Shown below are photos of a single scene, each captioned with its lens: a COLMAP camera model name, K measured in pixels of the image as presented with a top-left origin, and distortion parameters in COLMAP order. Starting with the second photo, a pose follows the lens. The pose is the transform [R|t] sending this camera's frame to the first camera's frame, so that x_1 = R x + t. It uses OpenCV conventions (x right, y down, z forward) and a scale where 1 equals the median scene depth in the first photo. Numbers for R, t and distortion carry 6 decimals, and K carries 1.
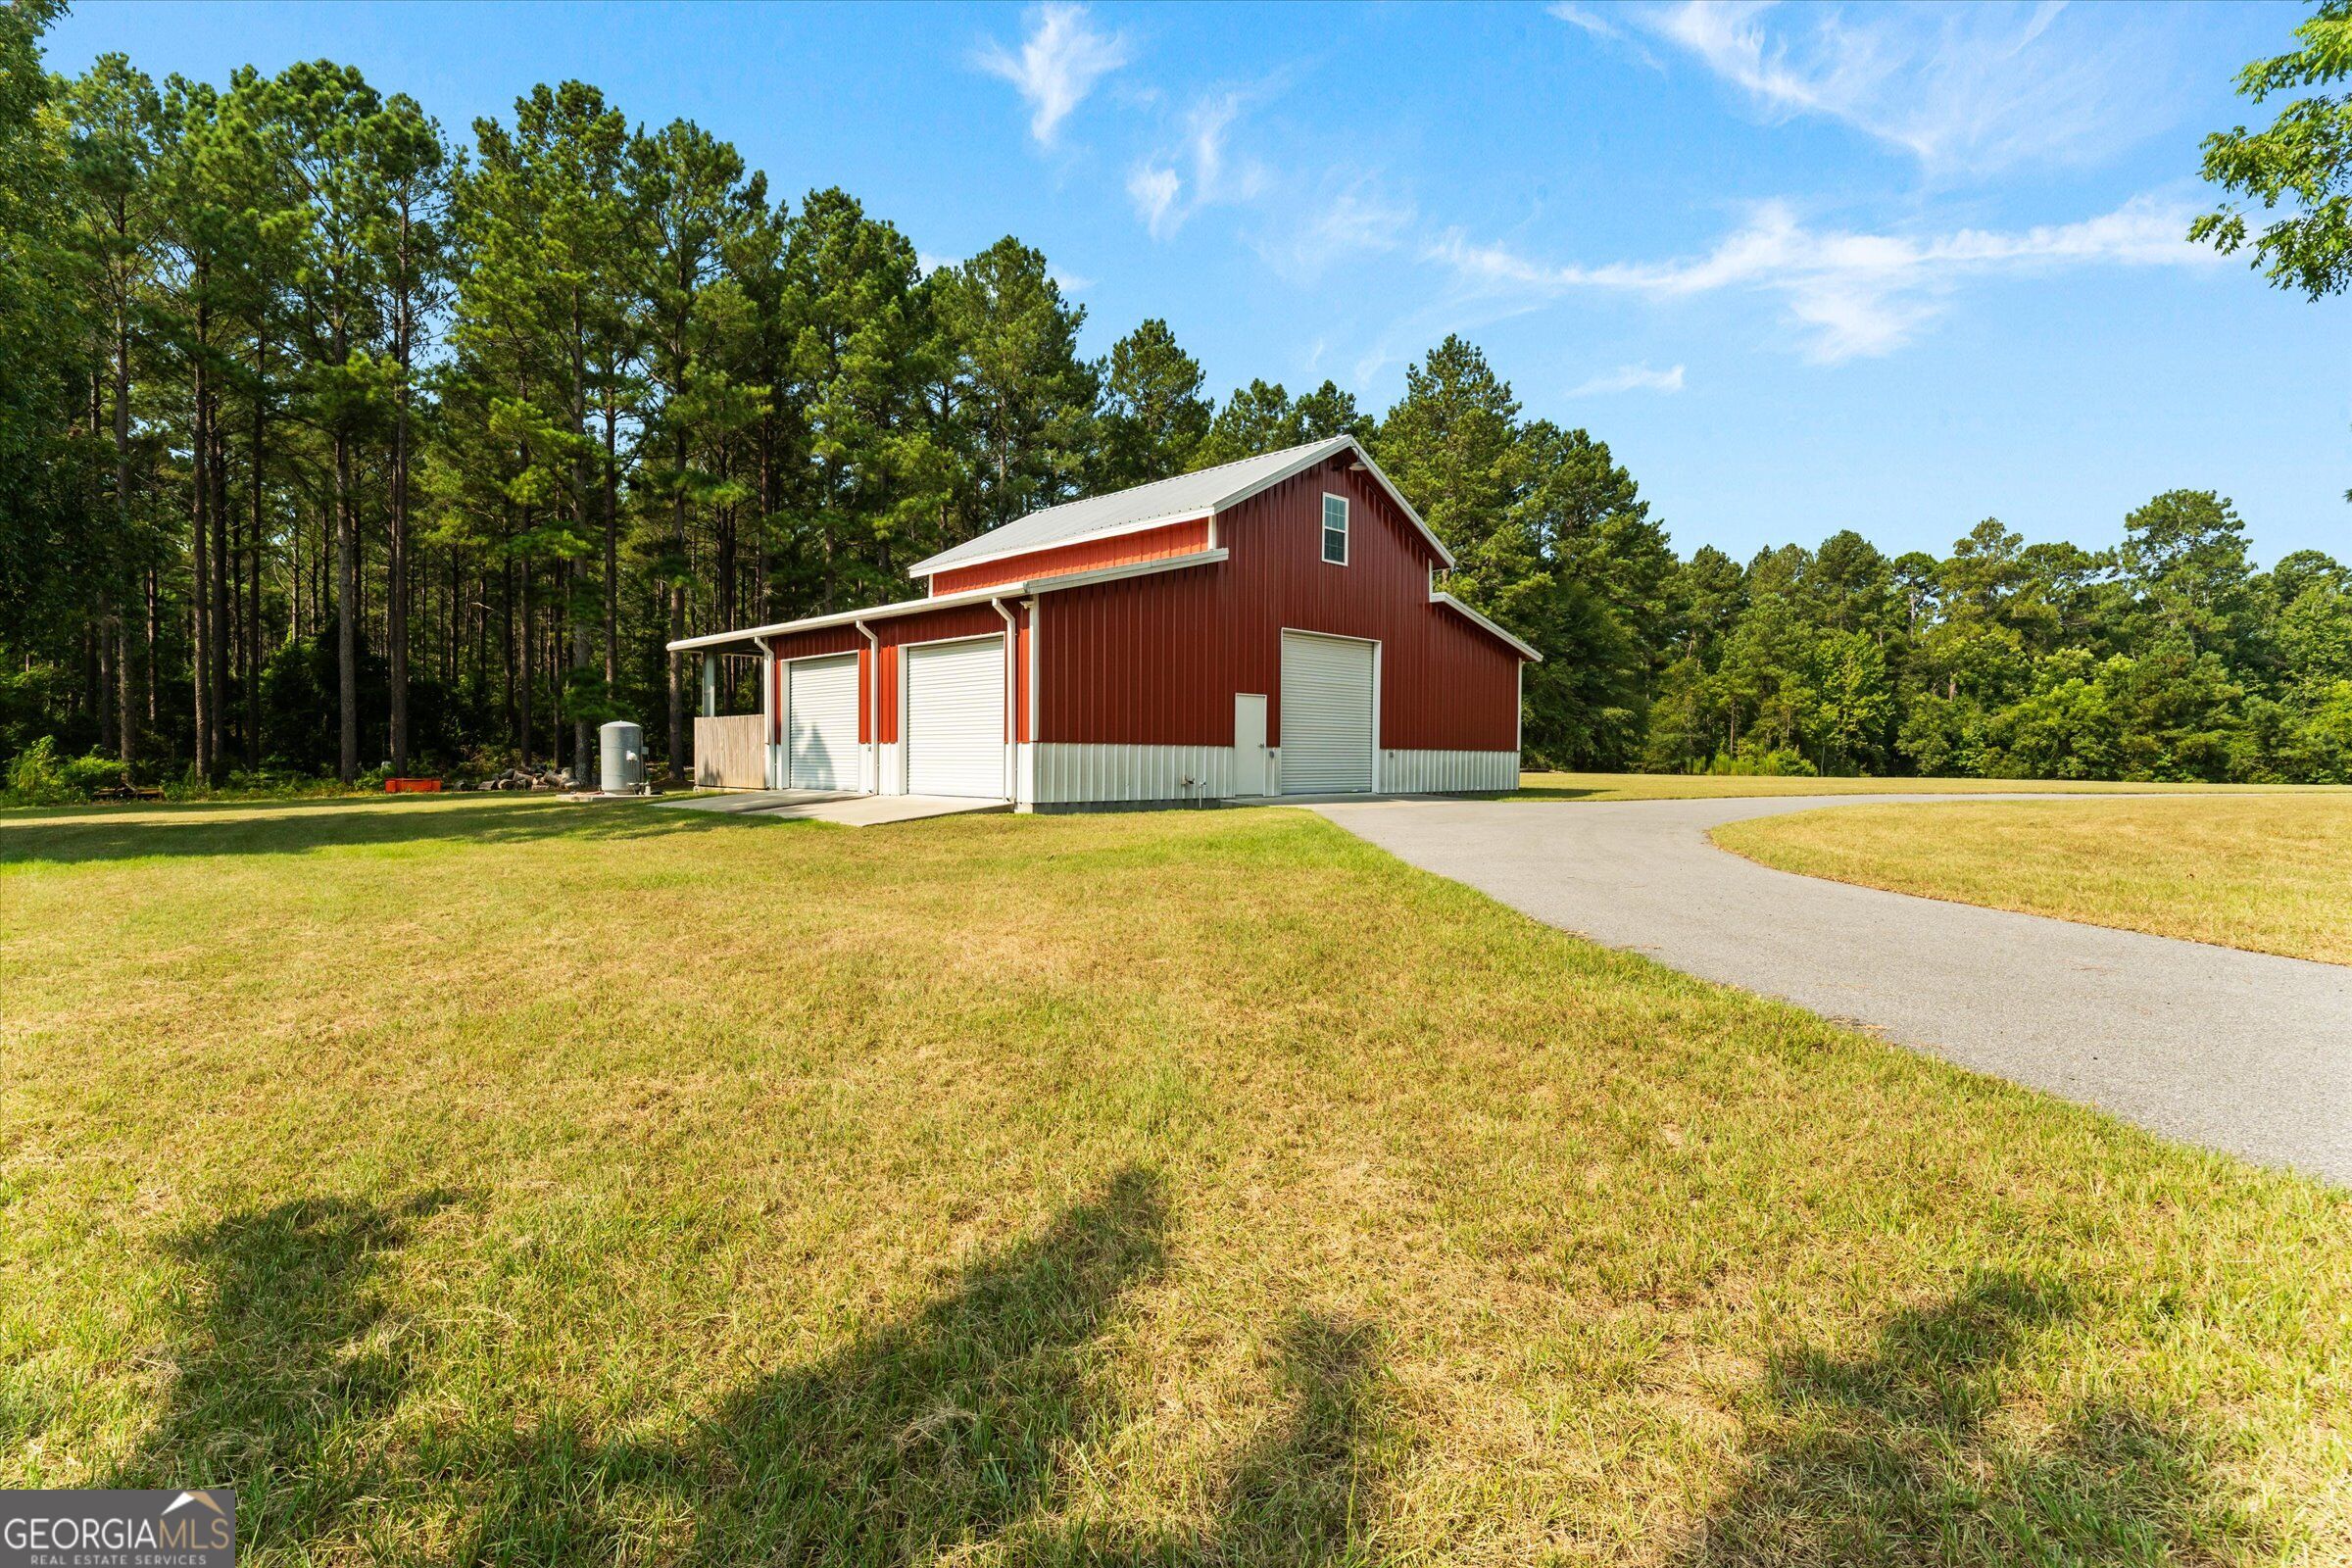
lens RADIAL K [[1142.1, 0, 1148.1], [0, 1142.1, 790.8], [0, 0, 1]] dist [-0.000488, -0.000273]
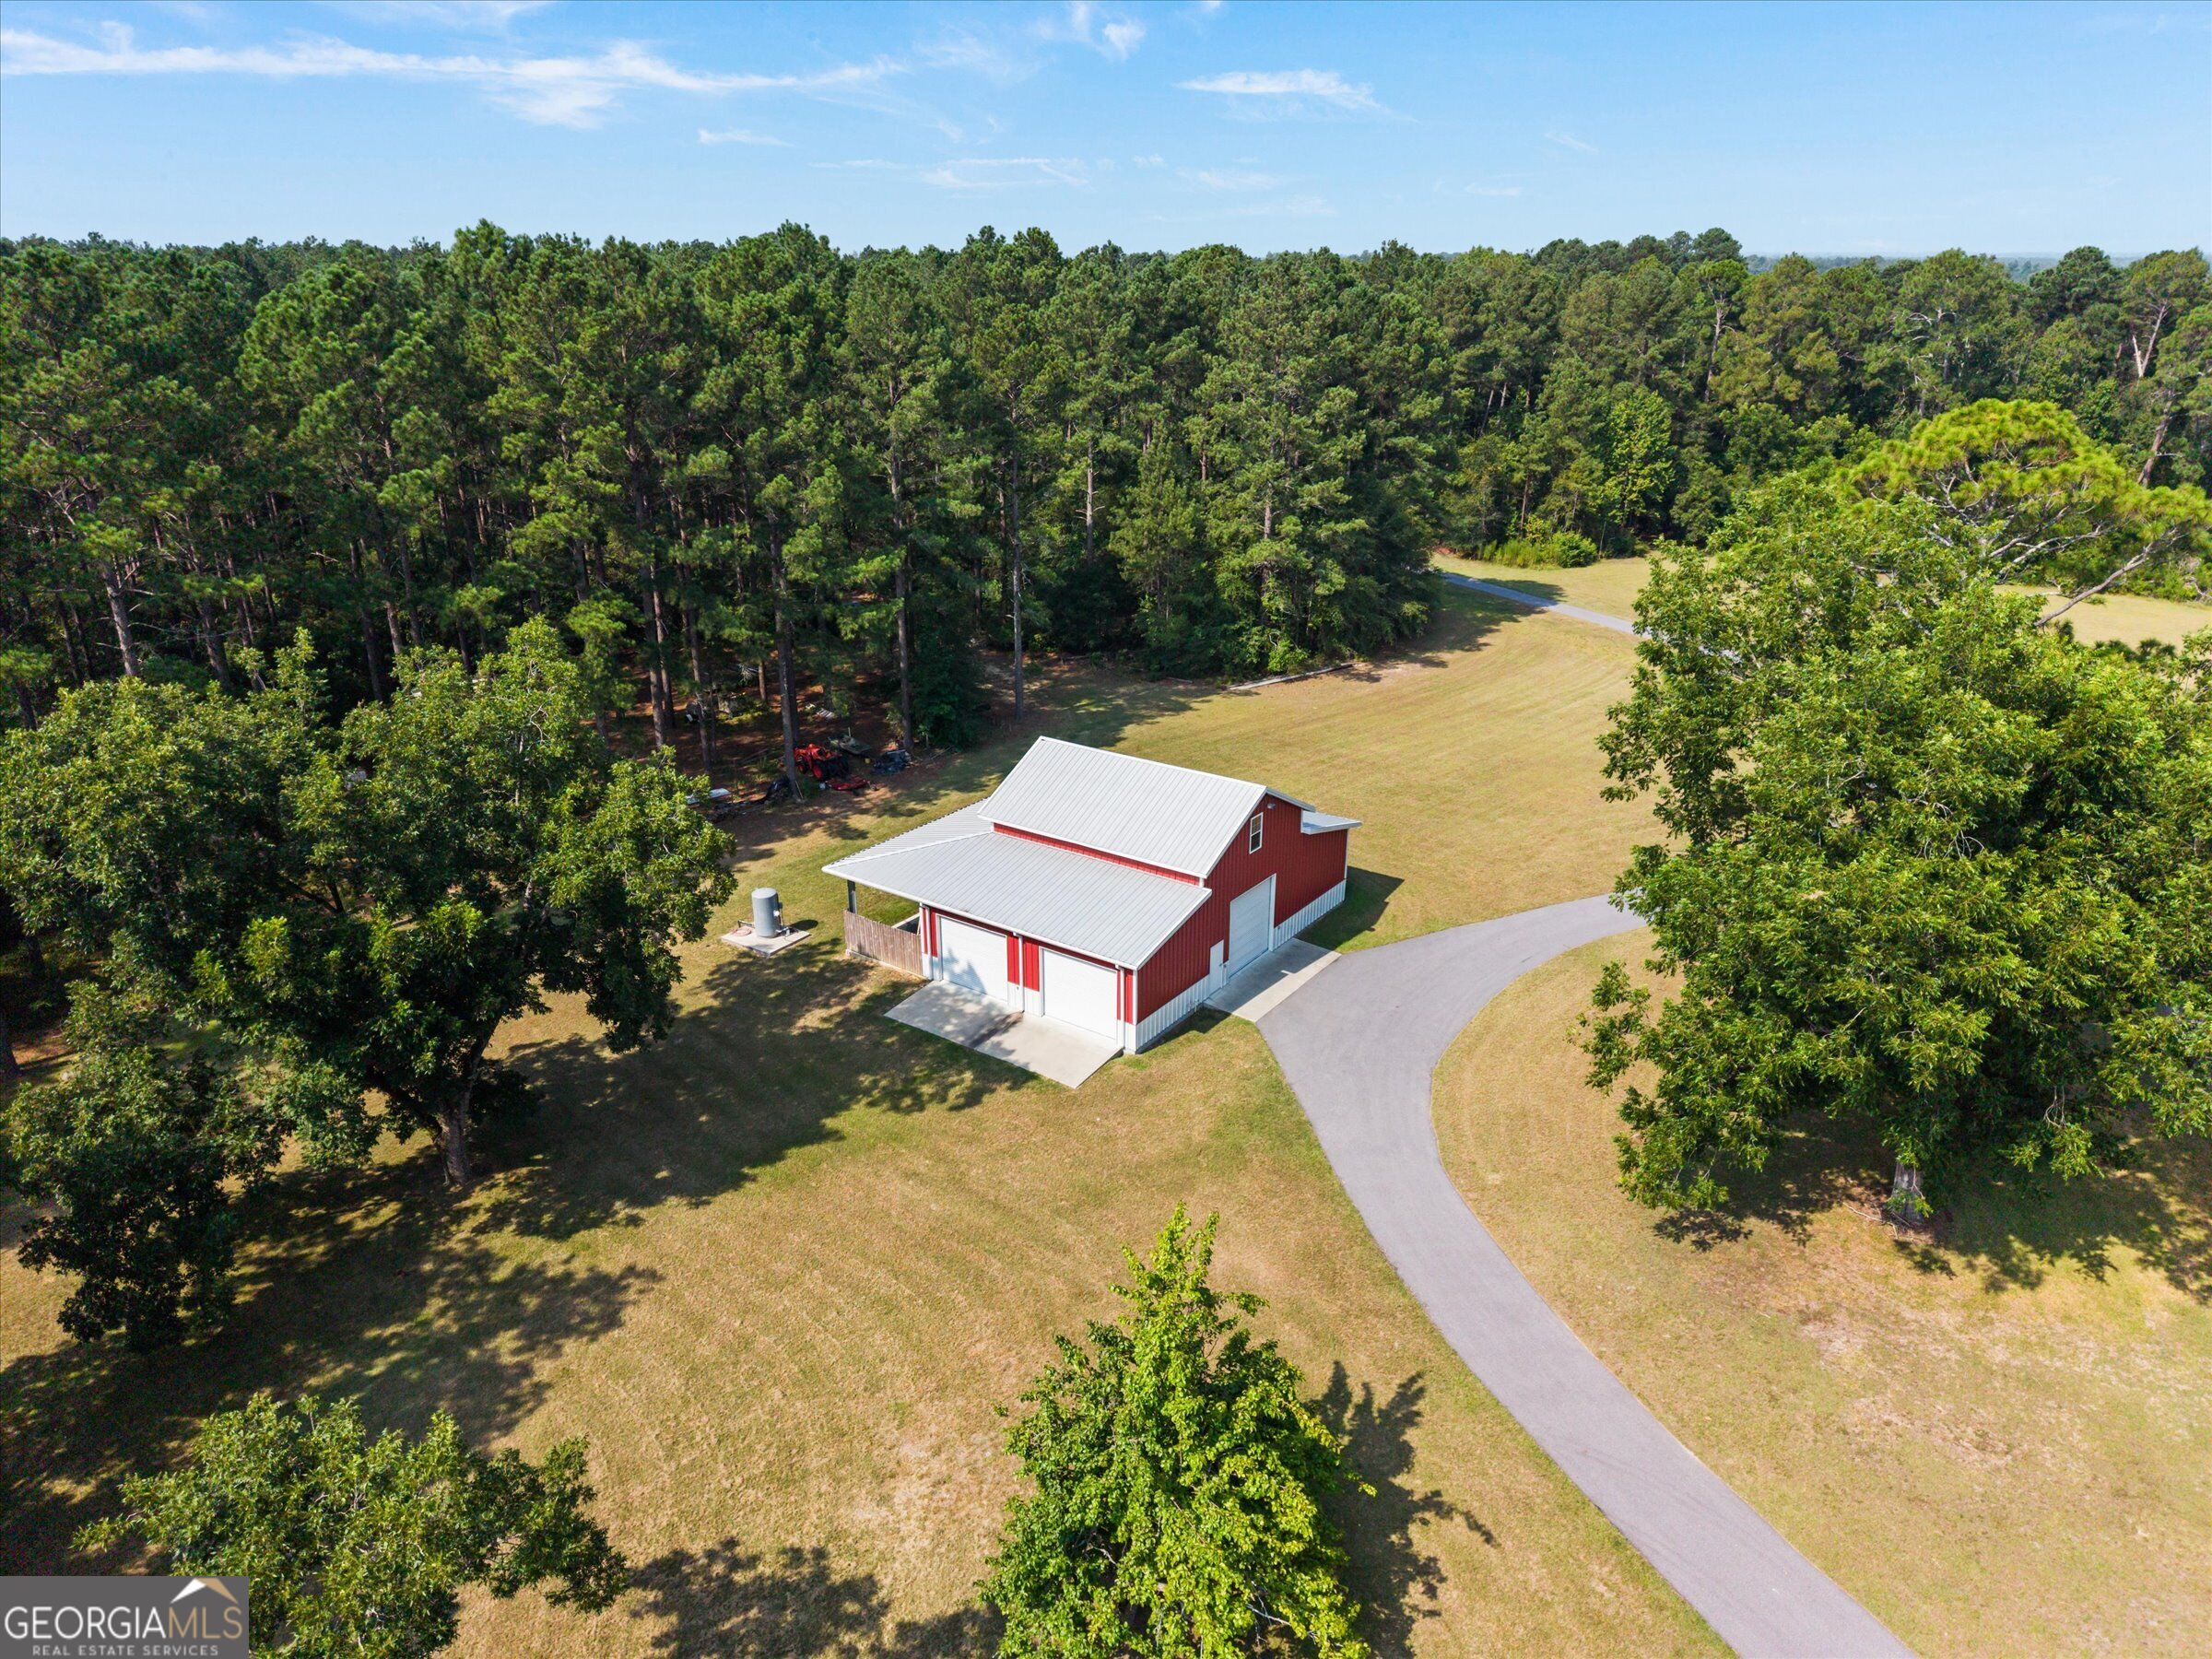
lens RADIAL K [[1482.6, 0, 1116.8], [0, 1482.6, 820.7], [0, 0, 1]] dist [0.052868, -0.057647]
pose [[0.980479, -0.073781, 0.182256, -0.107892], [0.009840, 0.944178, 0.329288, -0.232068], [-0.196377, -0.321067, 0.926473, -0.252036]]
